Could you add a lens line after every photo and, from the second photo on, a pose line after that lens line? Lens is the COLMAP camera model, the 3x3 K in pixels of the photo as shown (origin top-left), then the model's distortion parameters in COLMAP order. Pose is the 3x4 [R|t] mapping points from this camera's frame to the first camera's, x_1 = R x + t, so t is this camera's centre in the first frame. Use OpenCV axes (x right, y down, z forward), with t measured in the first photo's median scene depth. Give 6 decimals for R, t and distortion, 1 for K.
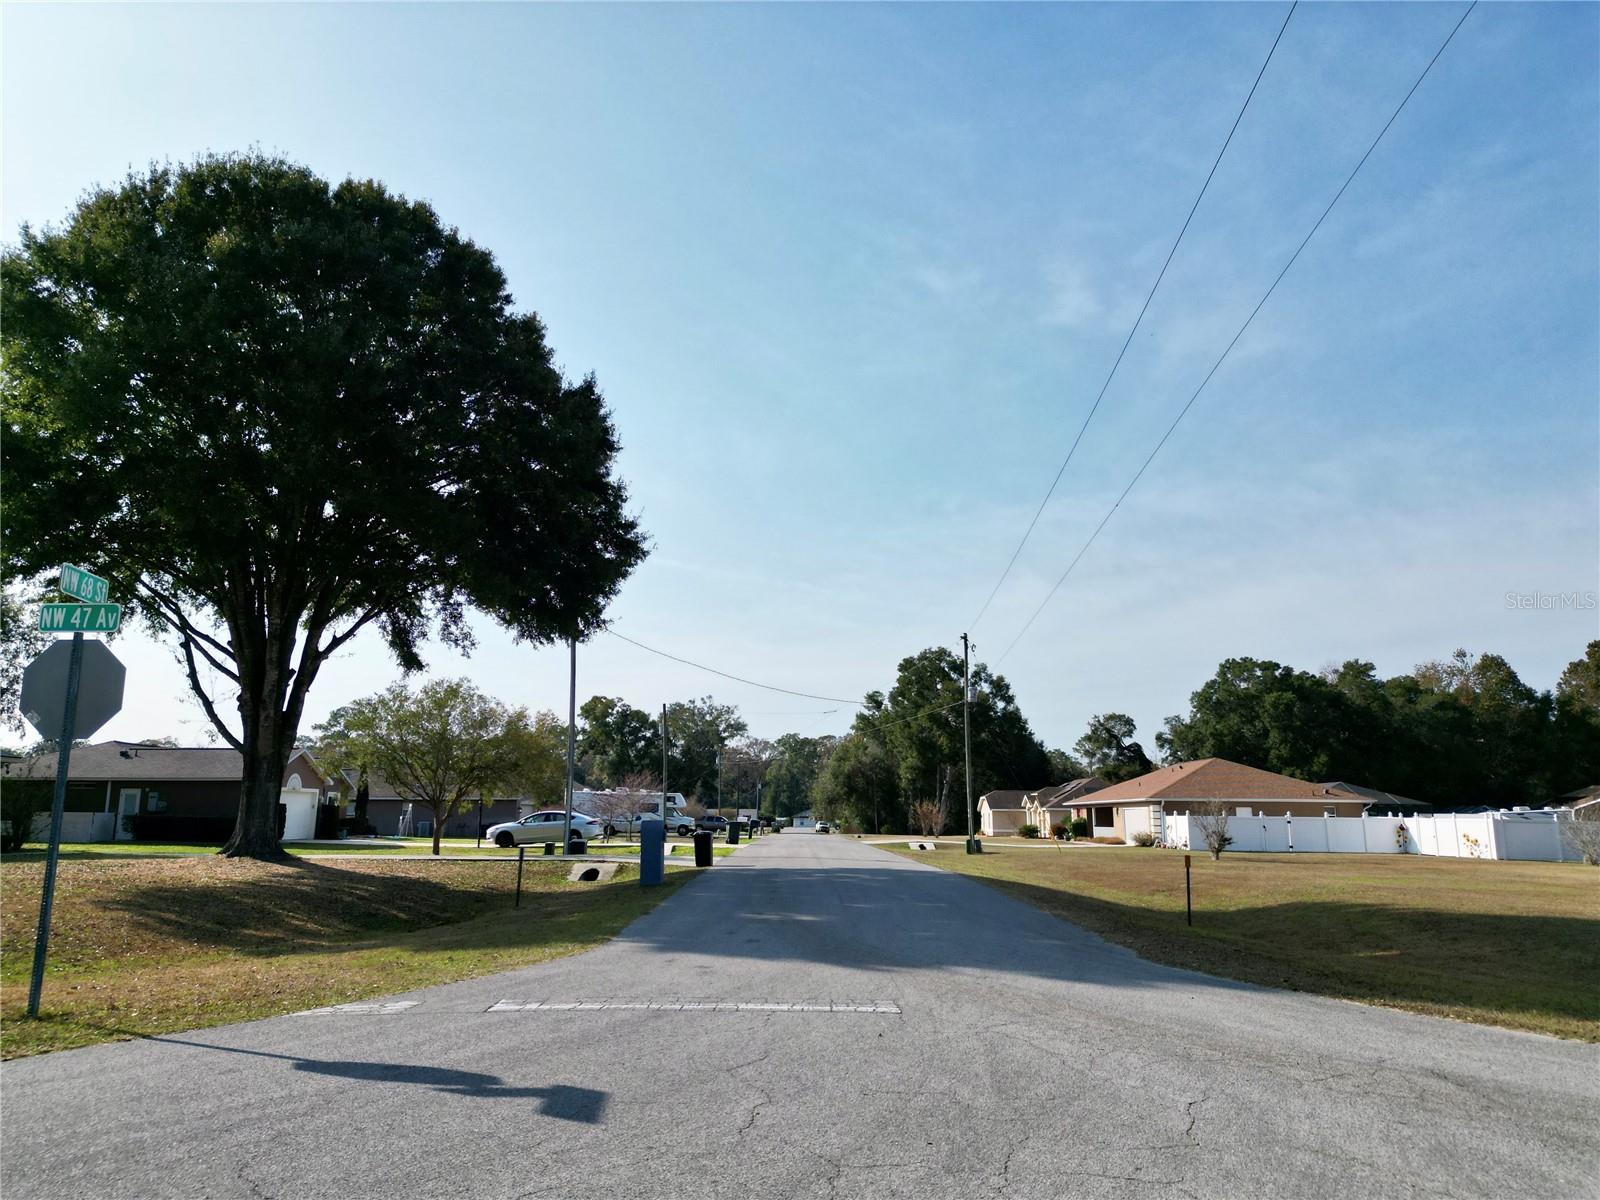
lens RADIAL K [[1117.8, 0, 800.0], [0, 1117.8, 600.0], [0, 0, 1]] dist [0.072318, -0.070160]
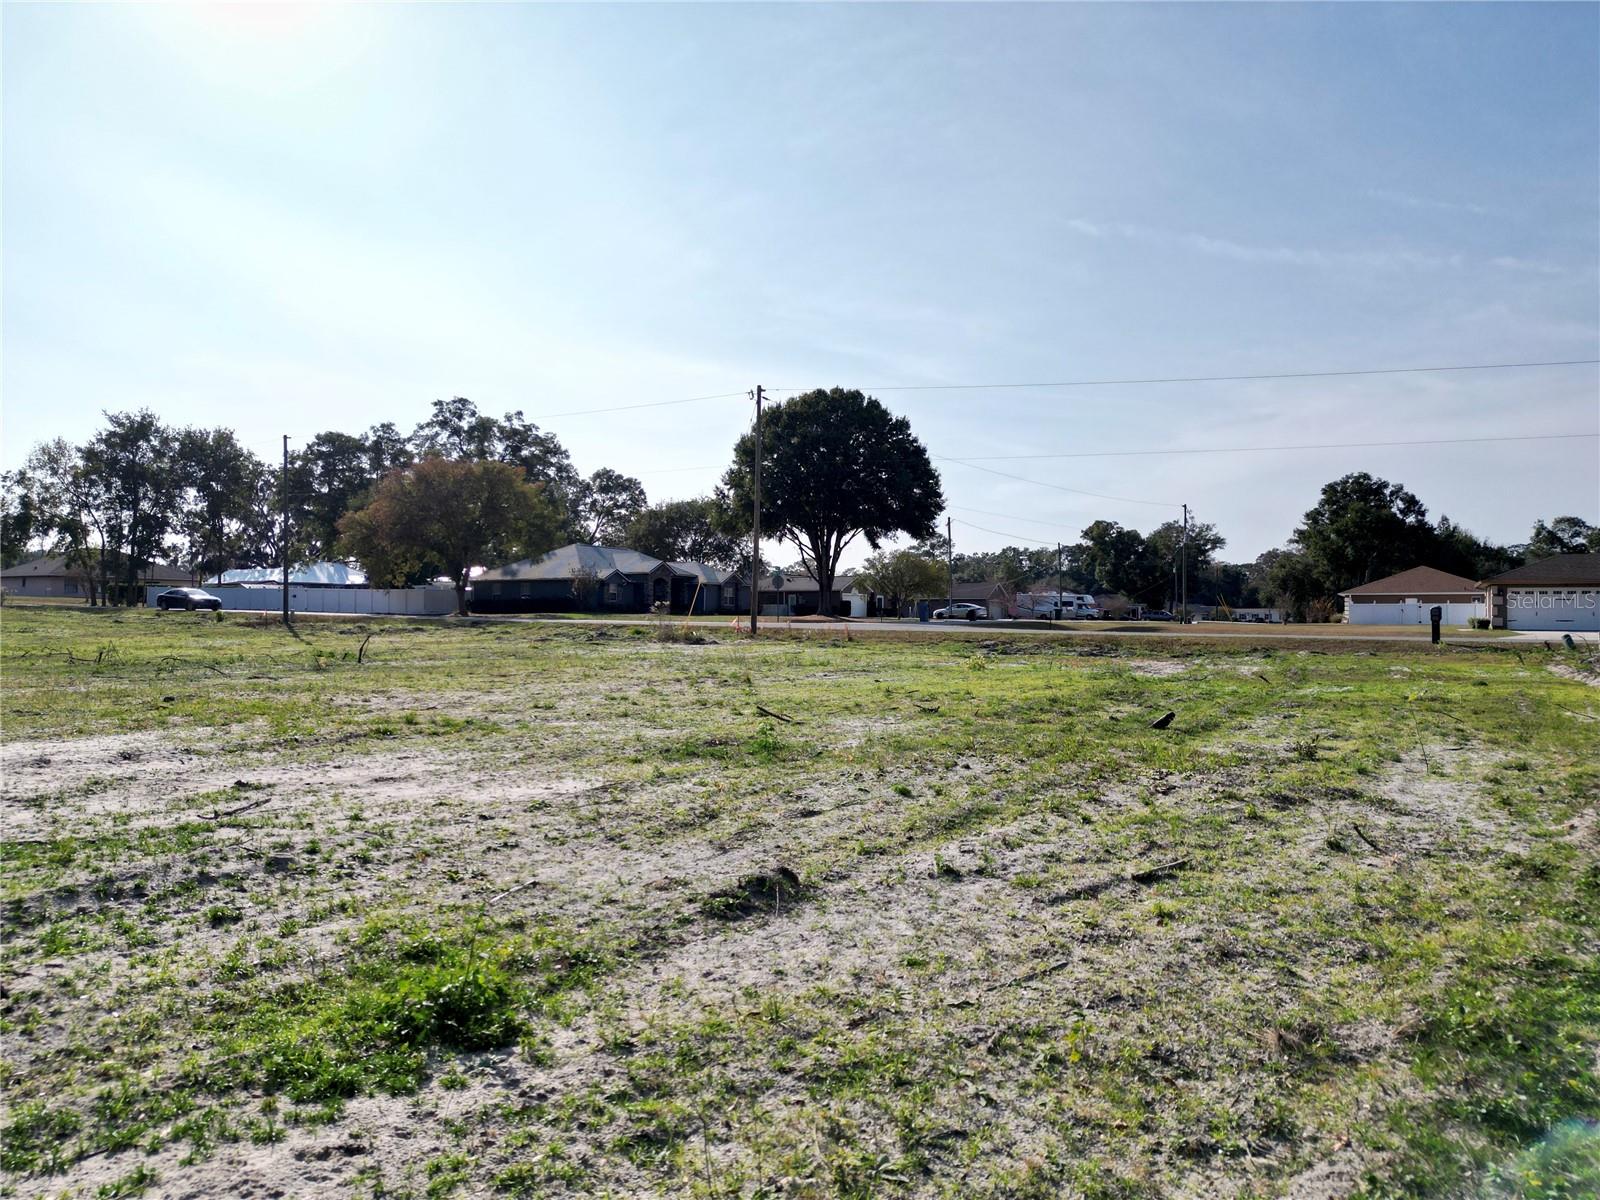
lens RADIAL K [[1117.8, 0, 800.0], [0, 1117.8, 600.0], [0, 0, 1]] dist [0.072318, -0.070160]
pose [[0.864564, -0.010242, -0.502419, 0.215156], [0.096605, 0.984531, 0.146169, -0.058443], [0.493150, -0.174908, 0.852180, -0.353259]]
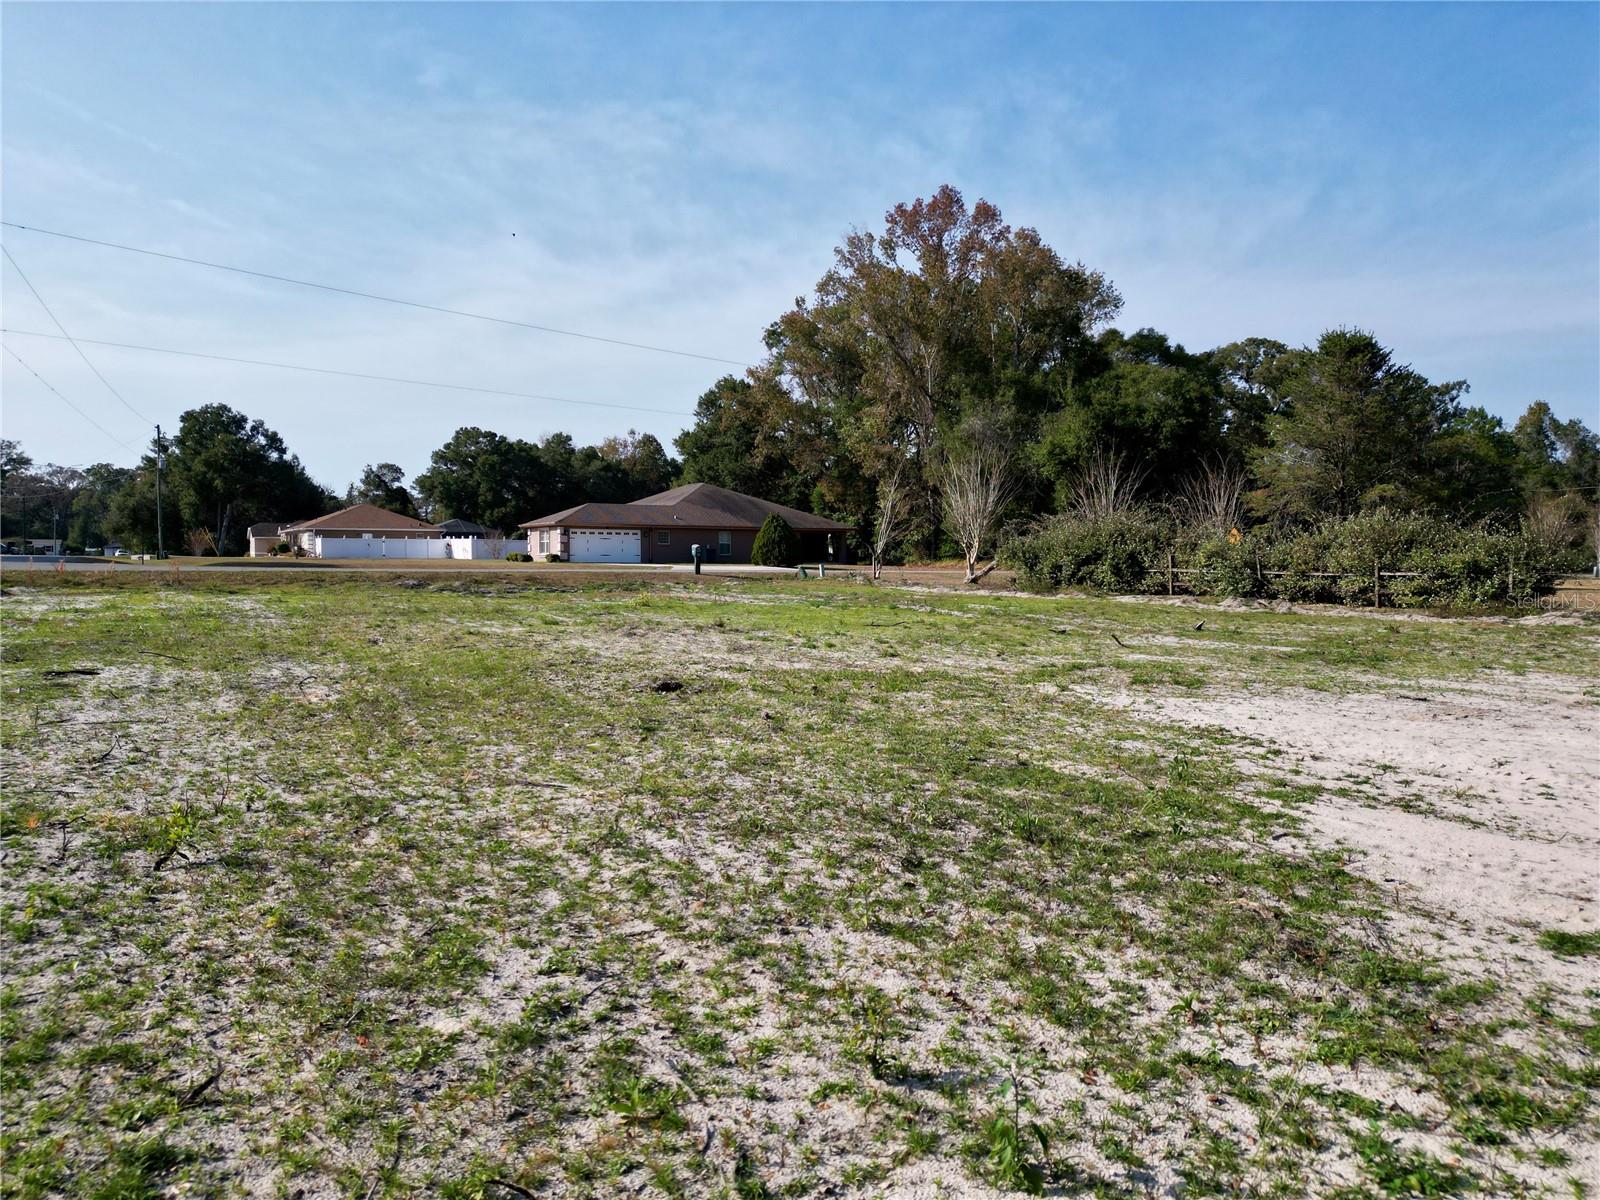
lens RADIAL K [[1095.3, 0, 800.0], [0, 1095.3, 600.0], [0, 0, 1]] dist [0.068737, -0.075776]
pose [[0.860514, -0.025514, 0.508788, 0.049622], [-0.094138, 0.973580, 0.208037, -0.058108], [-0.500654, -0.226915, 0.835378, -0.340074]]
